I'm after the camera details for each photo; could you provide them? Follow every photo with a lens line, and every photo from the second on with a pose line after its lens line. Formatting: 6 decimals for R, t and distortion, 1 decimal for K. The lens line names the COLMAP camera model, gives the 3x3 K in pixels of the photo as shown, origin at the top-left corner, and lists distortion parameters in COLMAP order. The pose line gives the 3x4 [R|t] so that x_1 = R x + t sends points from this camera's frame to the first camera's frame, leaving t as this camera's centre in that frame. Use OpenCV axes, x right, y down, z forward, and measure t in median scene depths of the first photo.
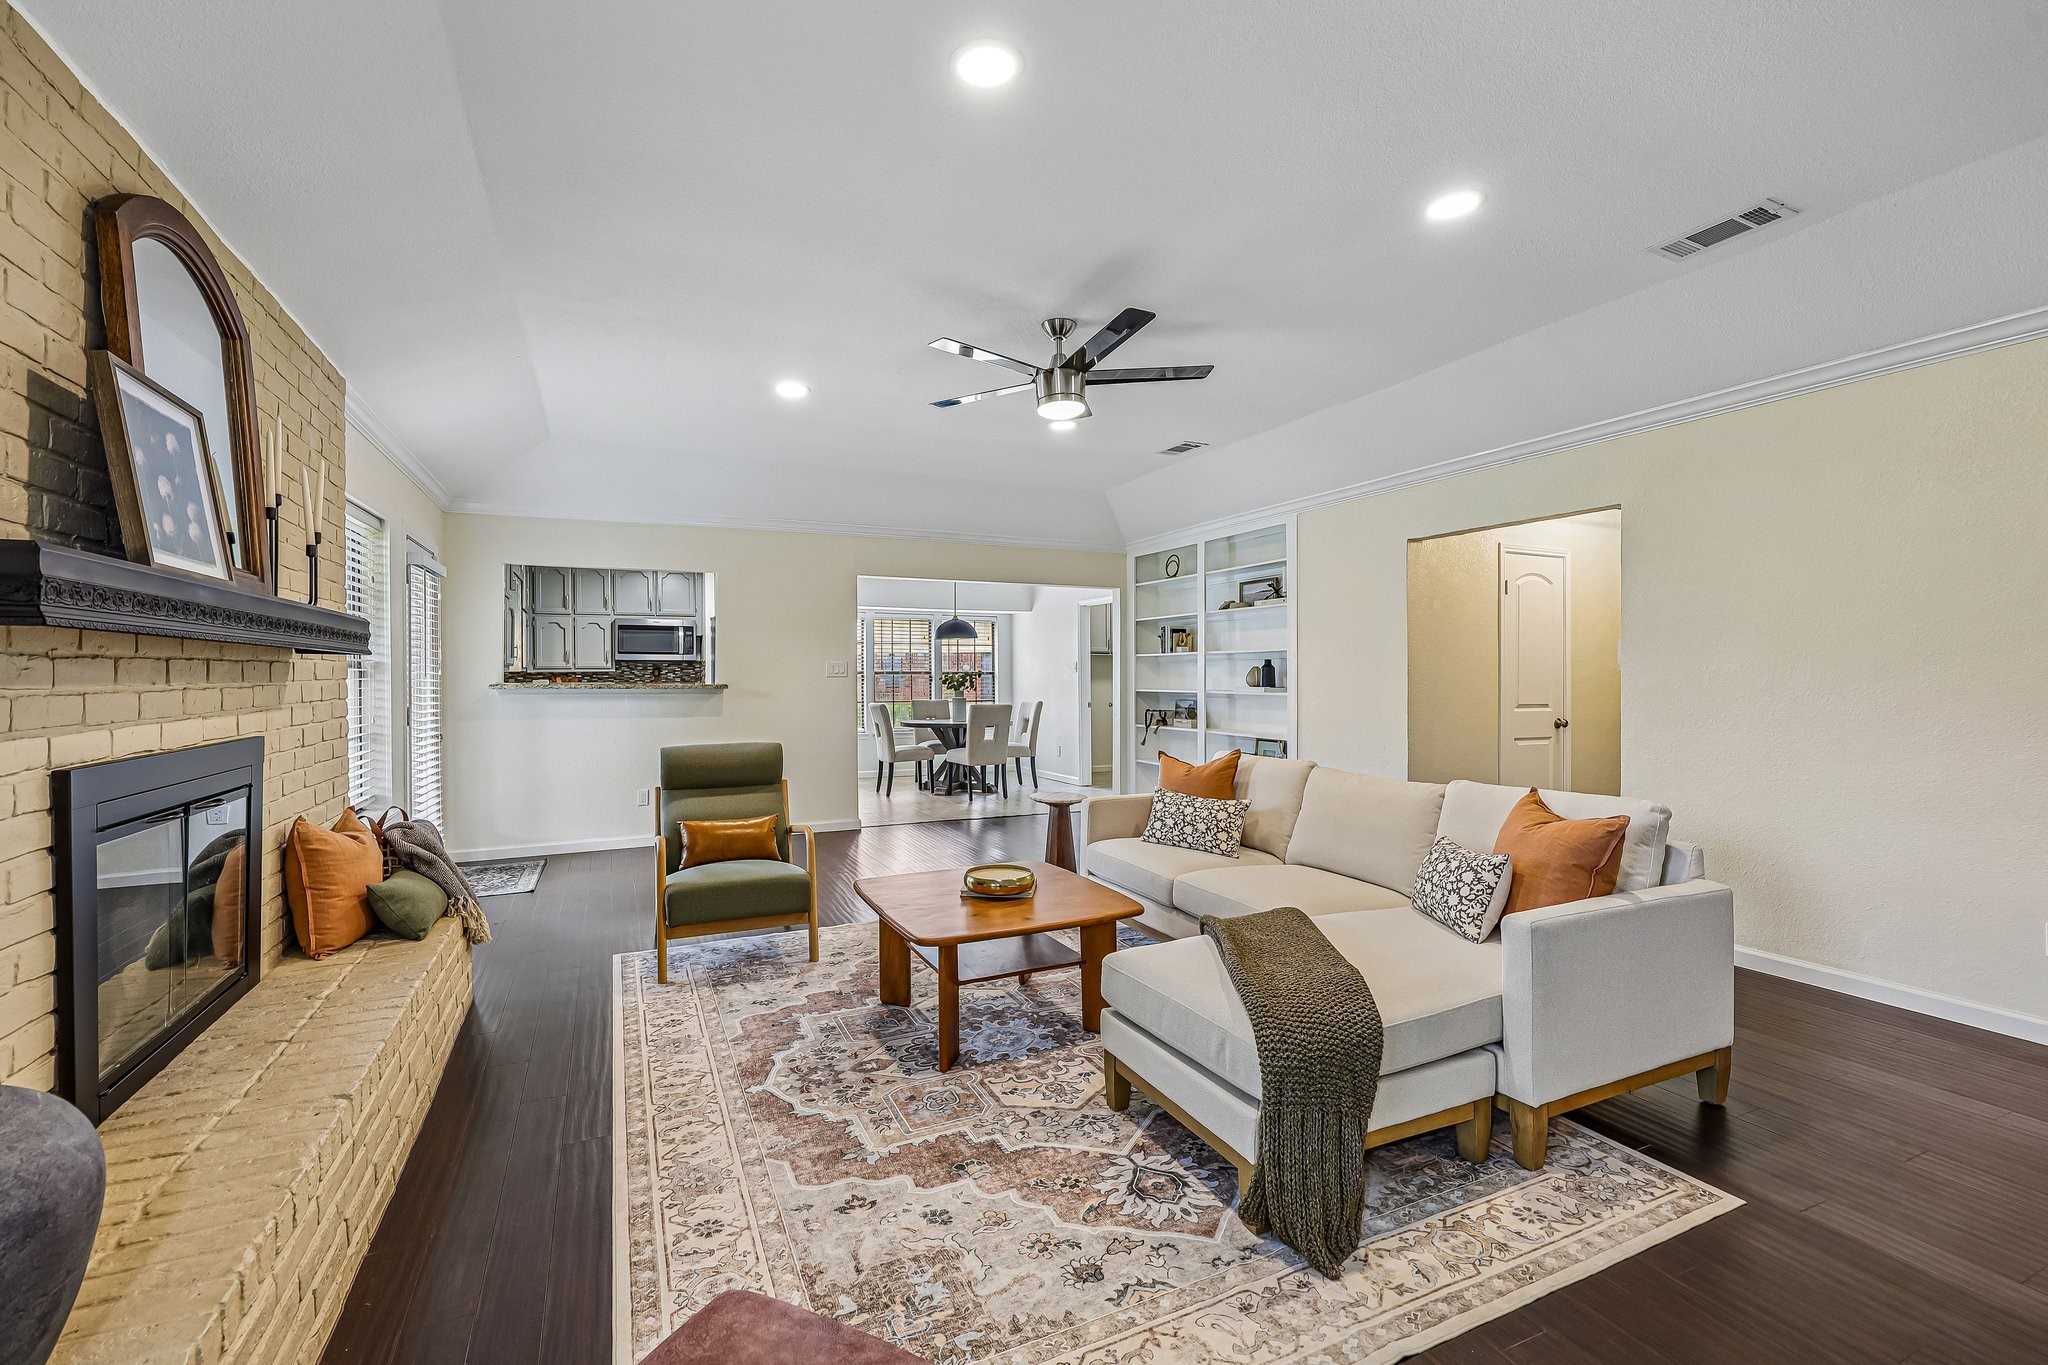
lens RADIAL K [[847.3, 0, 989.1], [0, 847.3, 679.0], [0, 0, 1]] dist [0.001389, 0.000129]
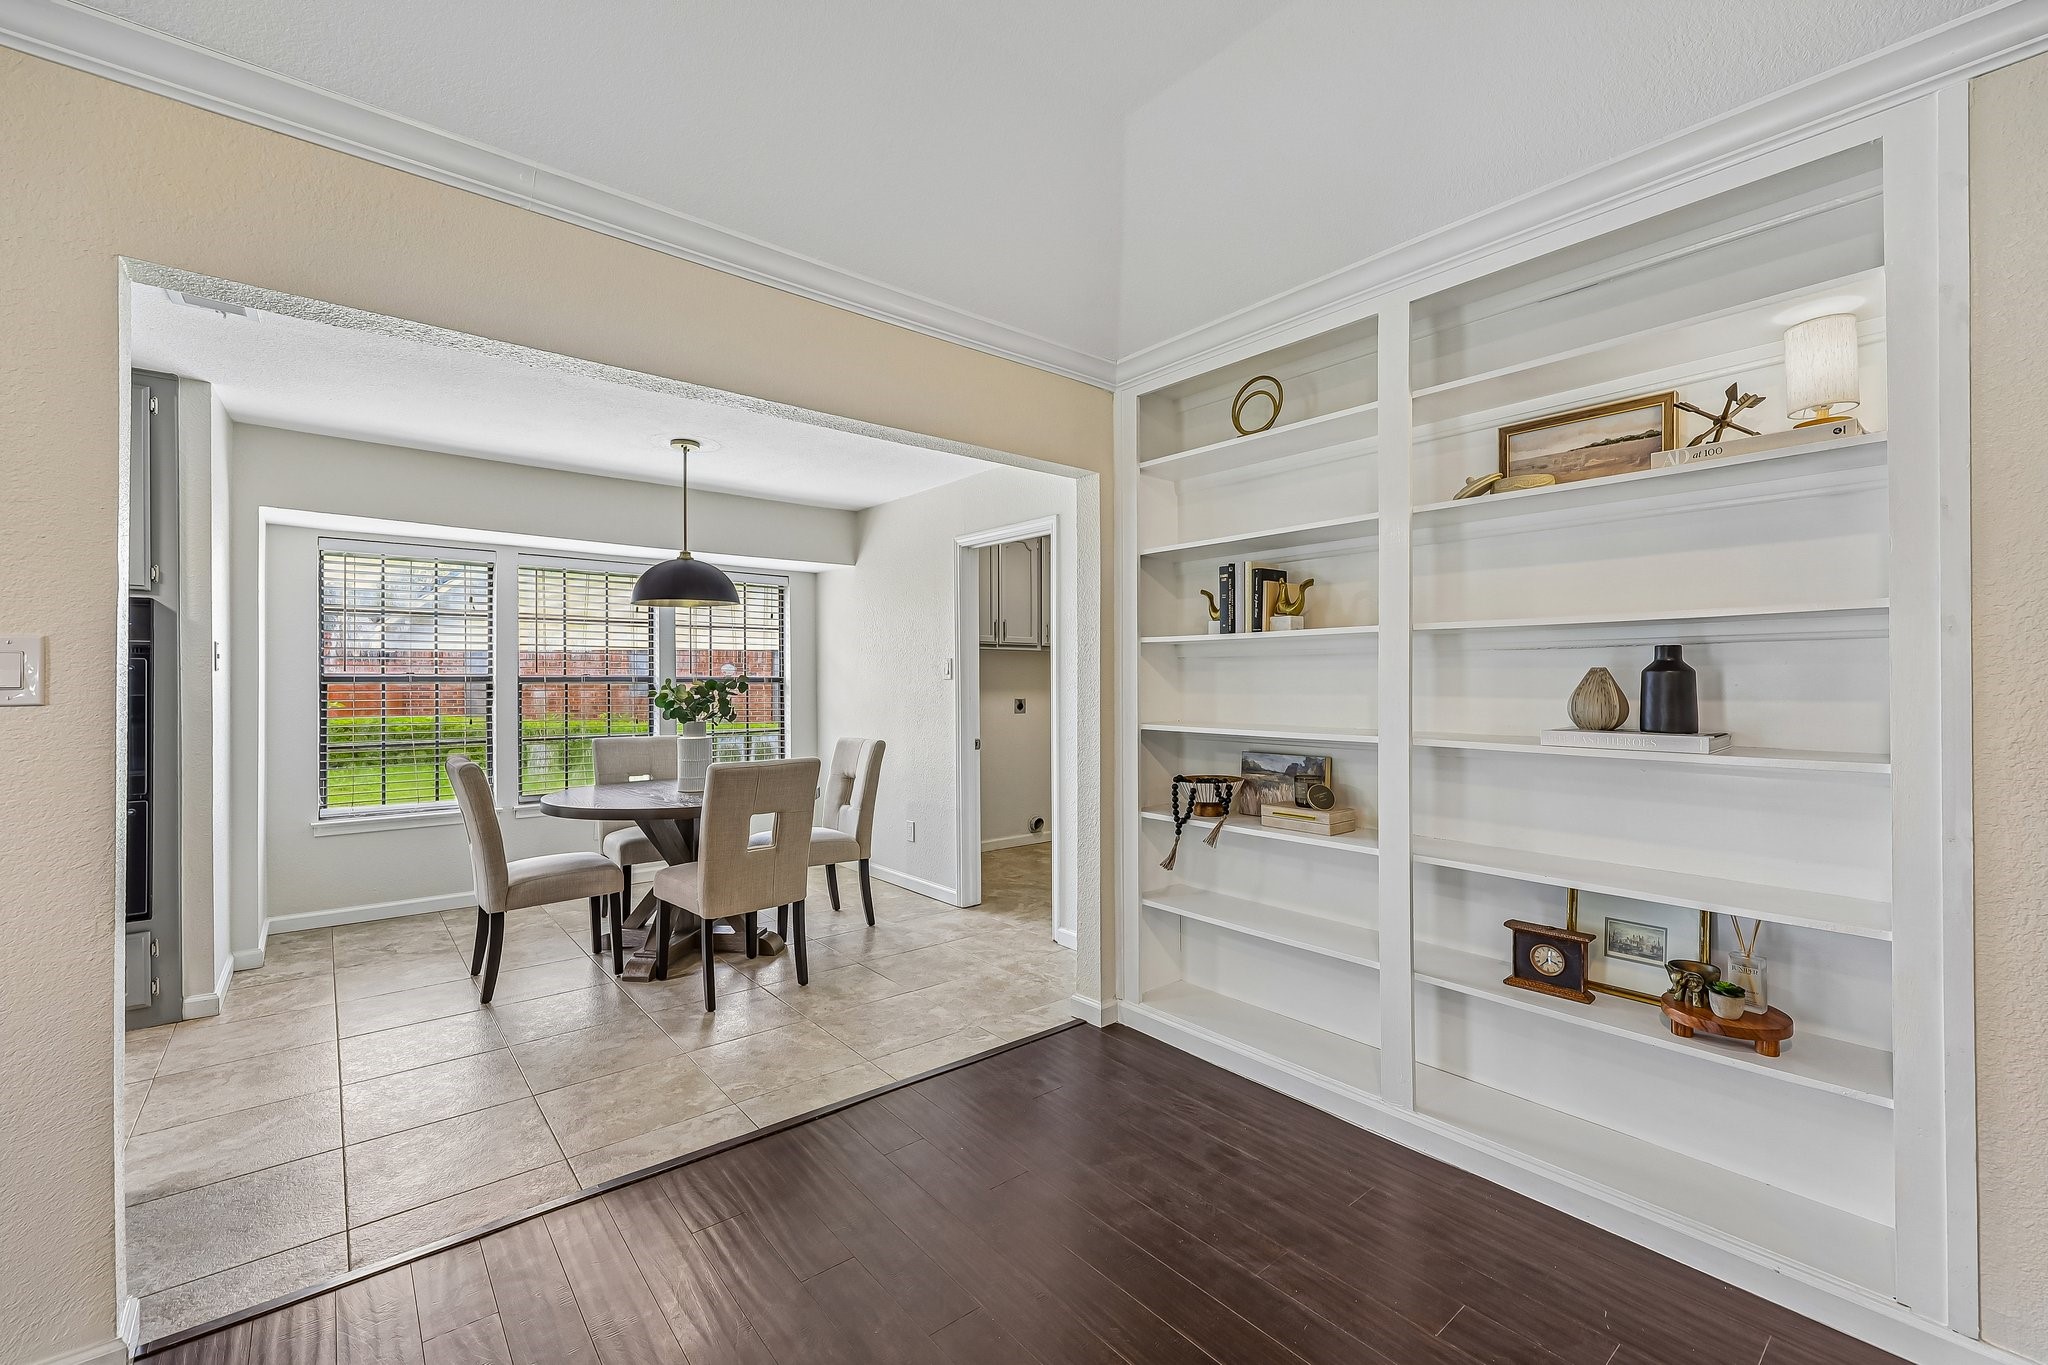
lens RADIAL K [[844.8, 0, 1046.2], [0, 844.8, 668.6], [0, 0, 1]] dist [0.001199, 0.000181]
pose [[0.956718, 0.003232, 0.290998, 0.014516], [0.001473, 0.999872, -0.015948, -0.008433], [-0.291013, 0.015686, 0.956591, 0.661930]]
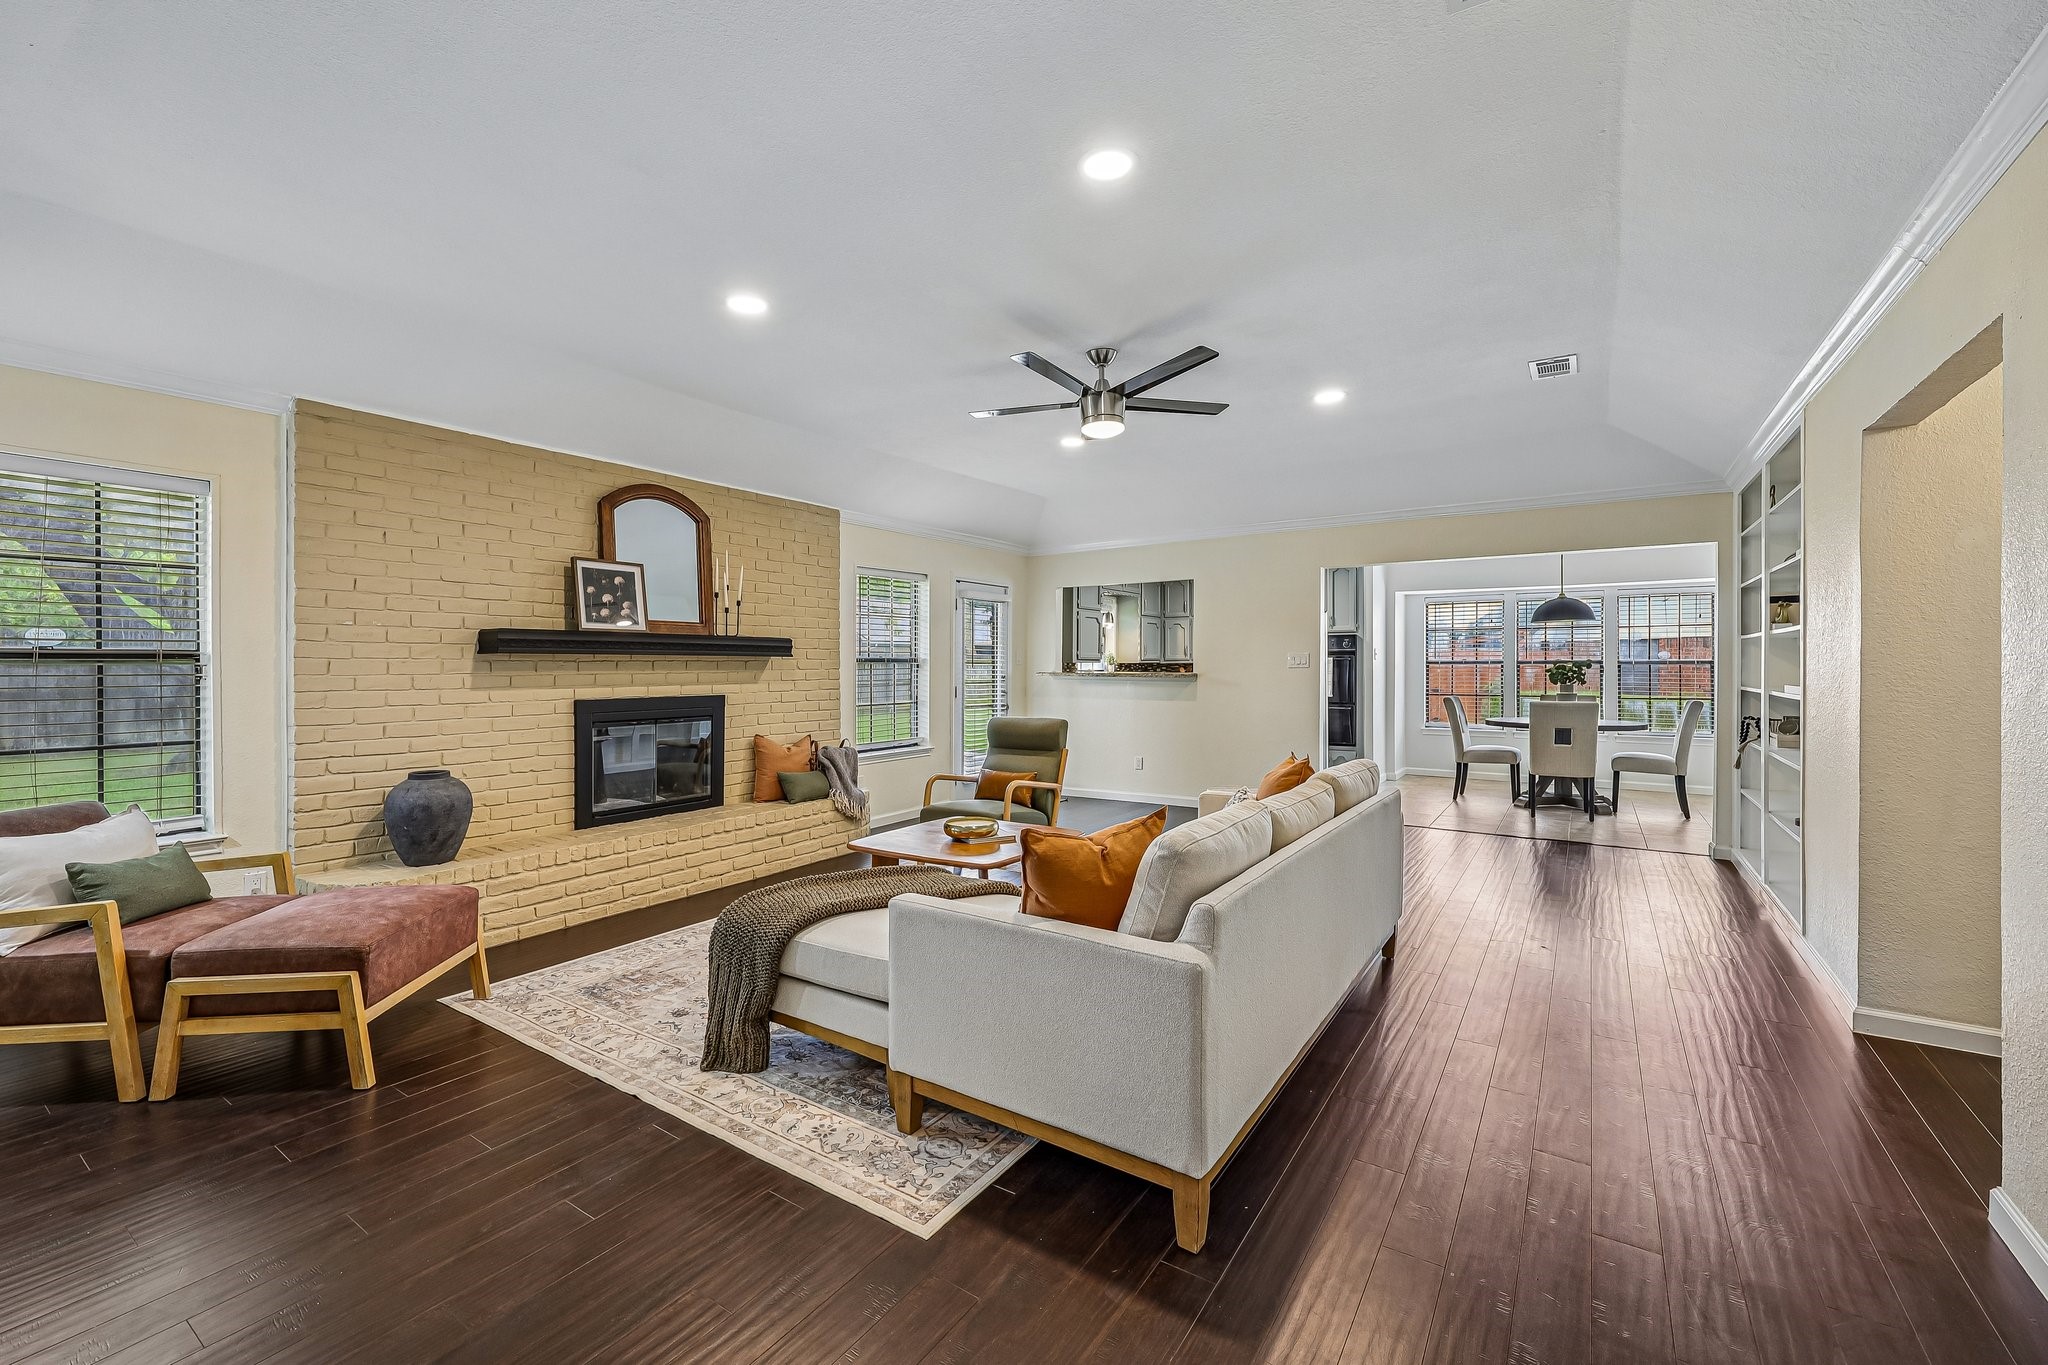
lens RADIAL K [[839.5, 0, 1028.2], [0, 839.5, 663.8], [0, 0, 1]] dist [-0.001123, 0.000011]
pose [[0.538792, 0.001201, -0.842438, 0.459004], [-0.003967, 0.999992, -0.001111, -0.004374], [0.842430, 0.003940, 0.538792, 0.157499]]
